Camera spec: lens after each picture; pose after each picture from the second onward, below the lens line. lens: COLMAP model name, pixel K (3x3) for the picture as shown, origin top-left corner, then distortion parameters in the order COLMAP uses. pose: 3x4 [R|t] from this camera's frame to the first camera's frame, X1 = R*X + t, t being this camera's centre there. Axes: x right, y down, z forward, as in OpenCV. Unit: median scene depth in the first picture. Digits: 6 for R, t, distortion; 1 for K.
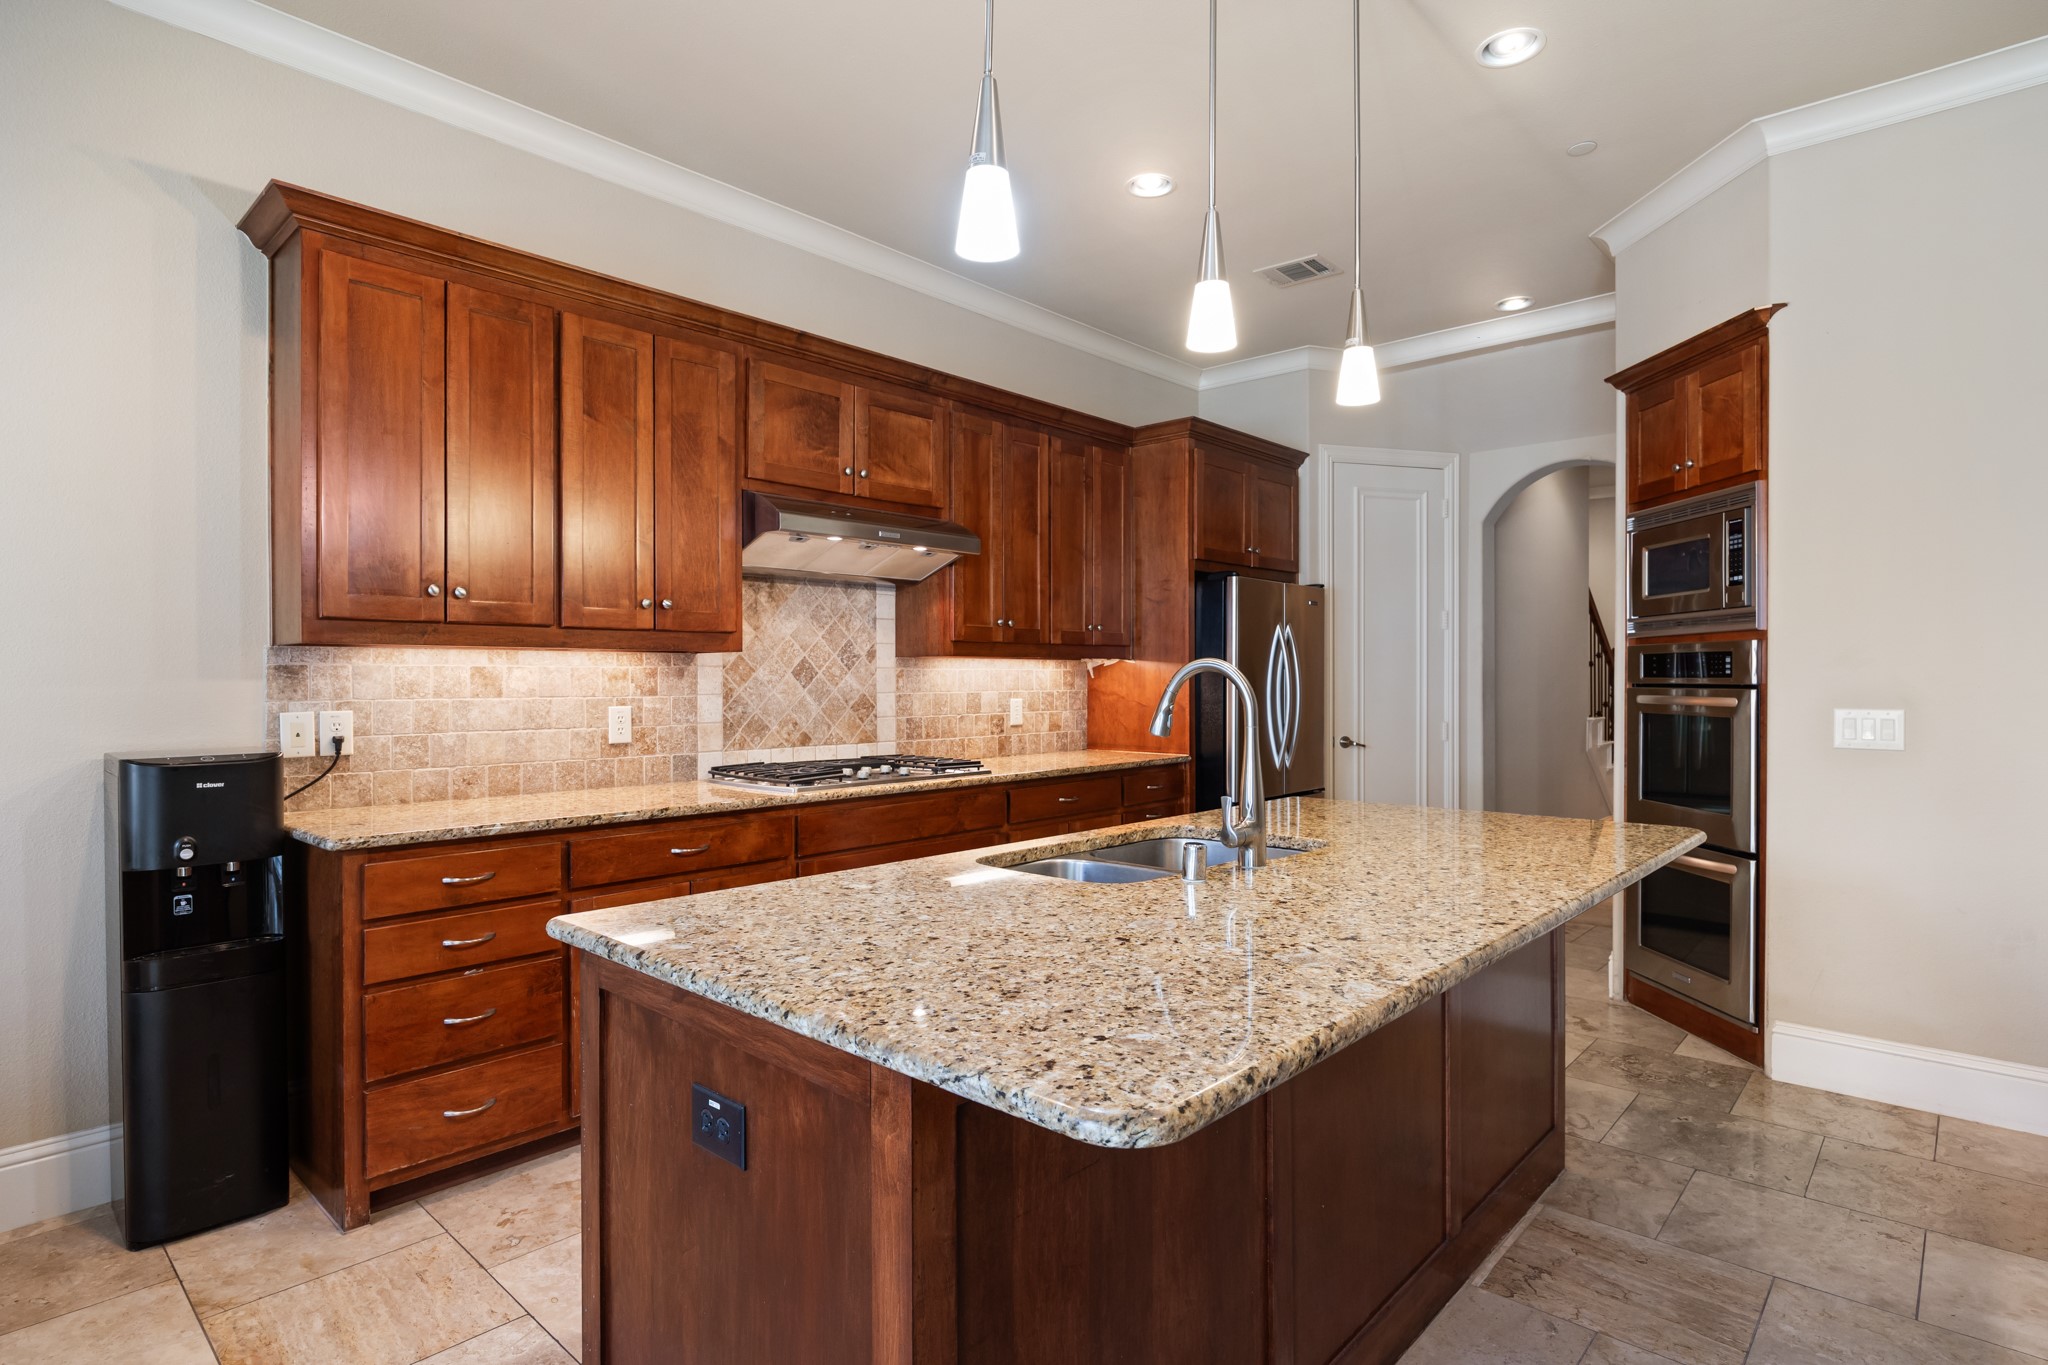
lens RADIAL K [[1047.0, 0, 1024.0], [0, 1047.0, 682.5], [0, 0, 1]] dist [-0.018784, 0.000218]
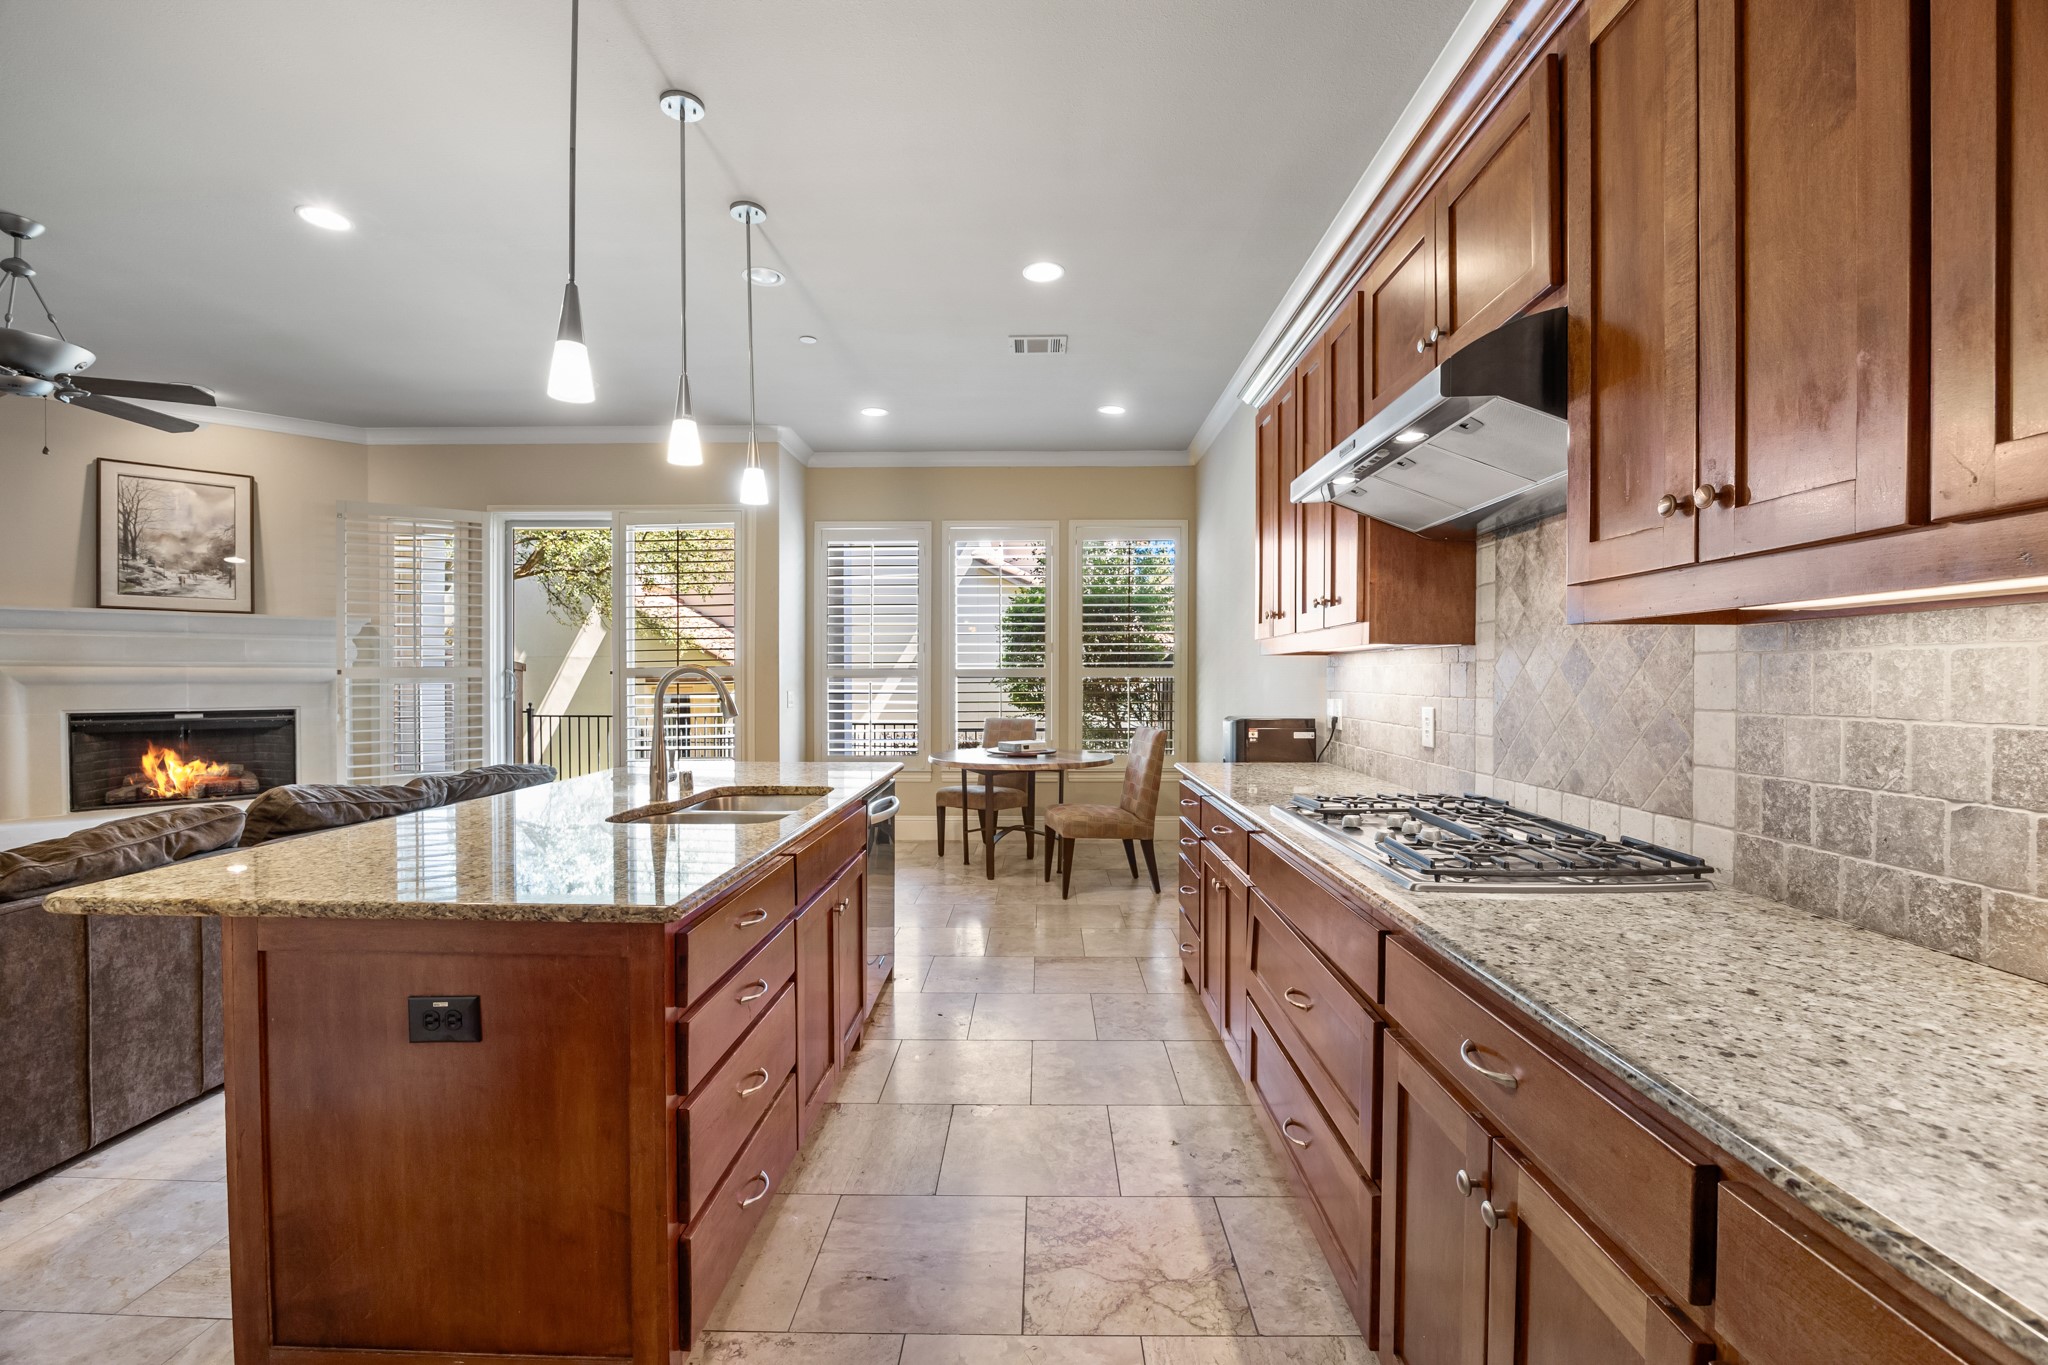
lens RADIAL K [[875.3, 0, 1024.7], [0, 875.3, 684.5], [0, 0, 1]] dist [-0.017413, 0.000530]
pose [[-0.747992, 0.006845, -0.663673, 0.362270], [-0.002214, 0.999916, 0.012809, -0.005727], [0.663704, 0.011051, -0.747914, 1.245806]]
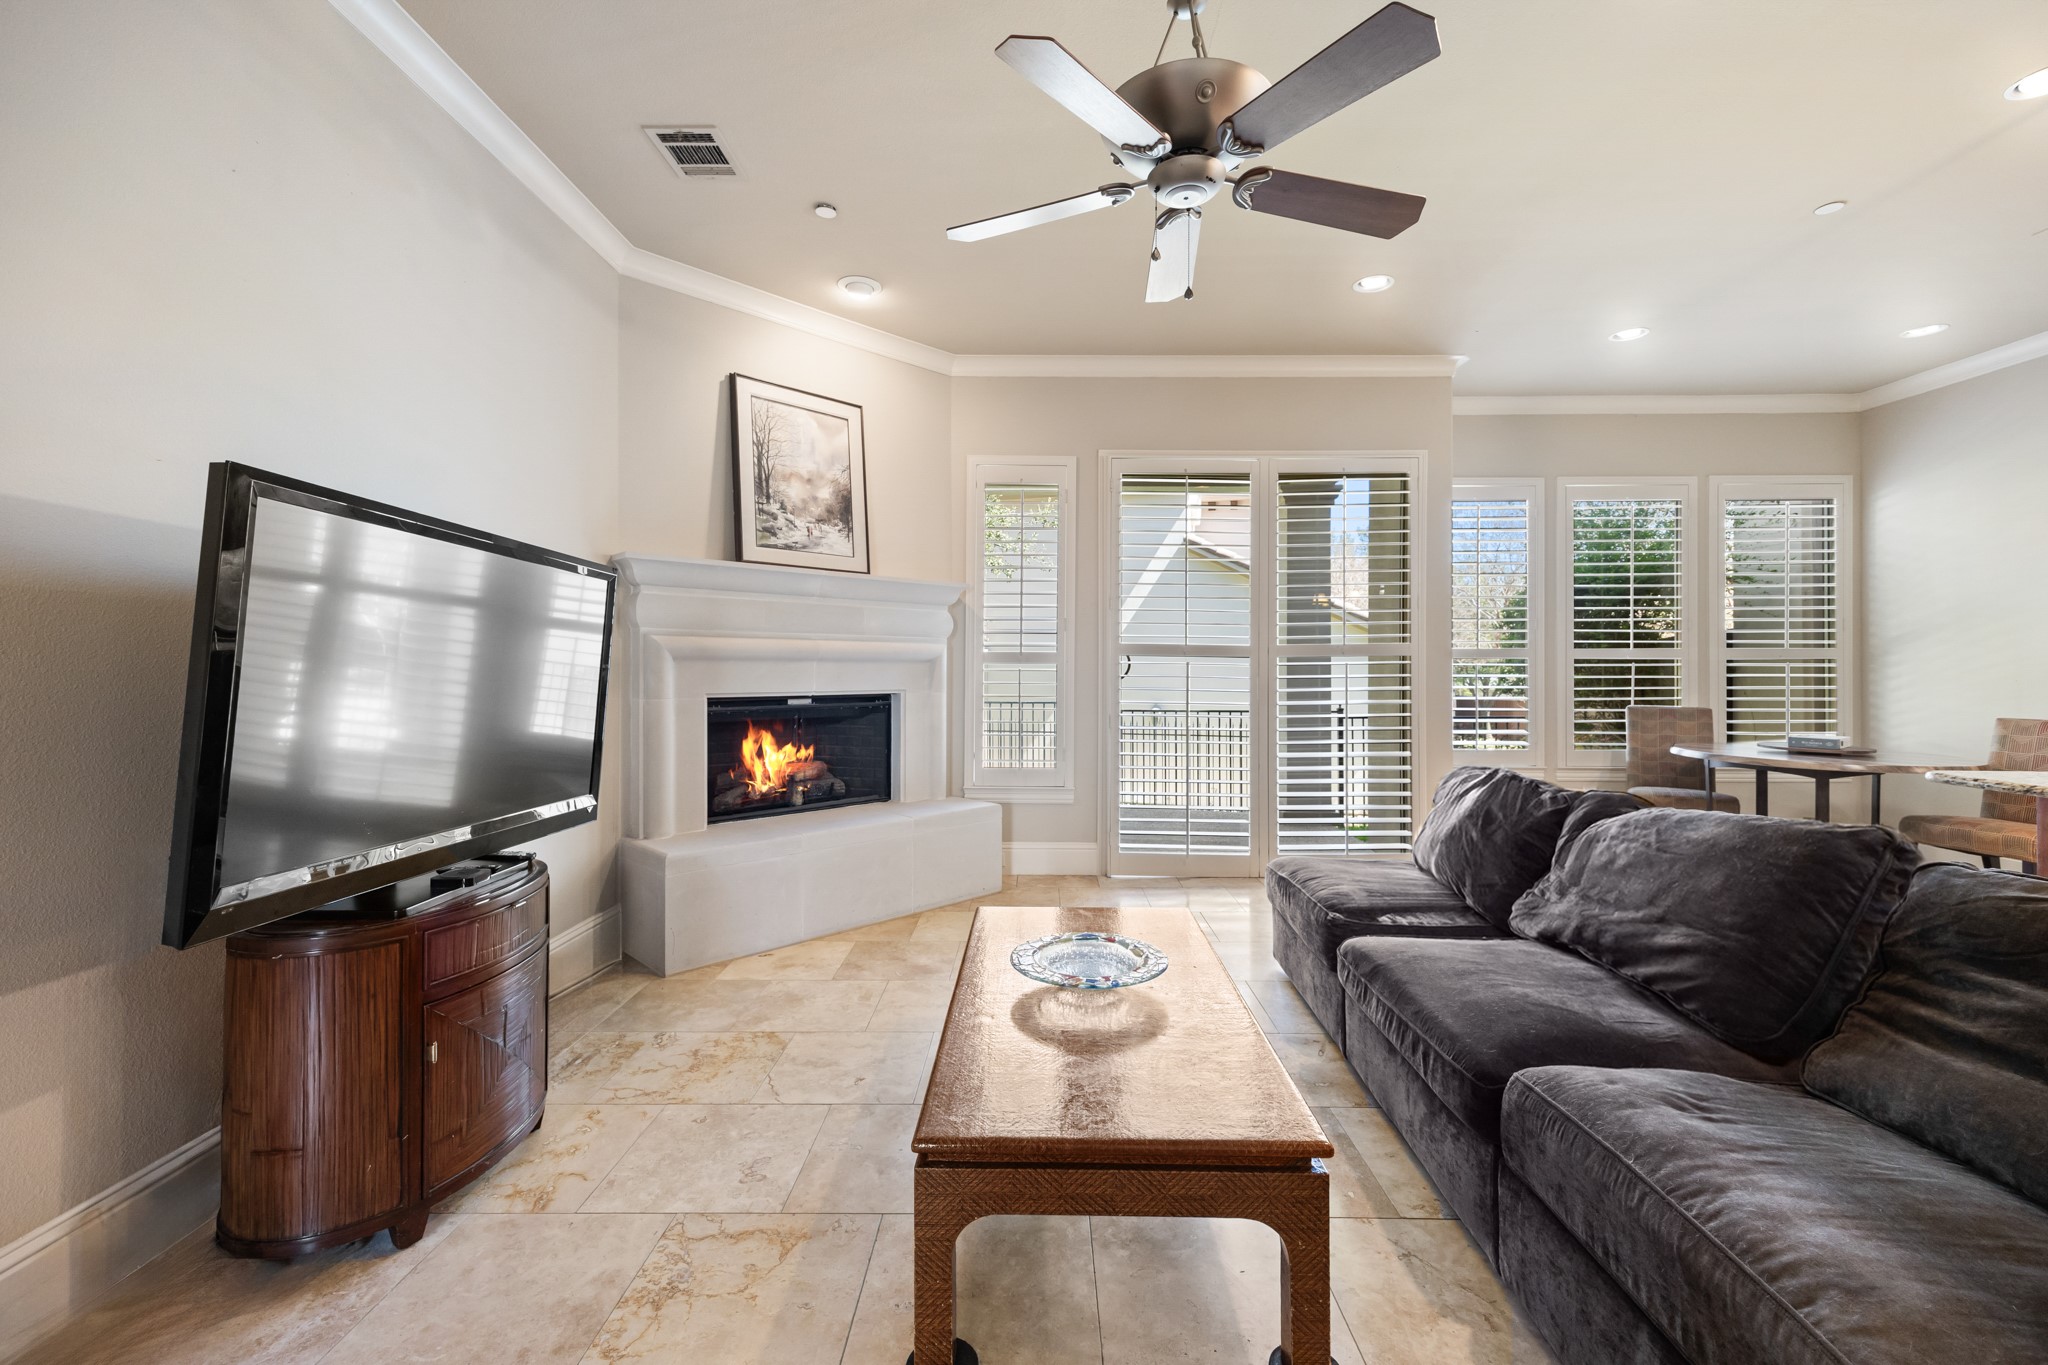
lens RADIAL K [[835.7, 0, 1025.3], [0, 835.7, 660.5], [0, 0, 1]] dist [0.011277, -0.000520]
pose [[-0.747343, -0.005138, -0.664418, 0.991822], [-0.006188, 0.999981, -0.000774, 0.013344], [0.664410, 0.003533, -0.747360, 0.251187]]
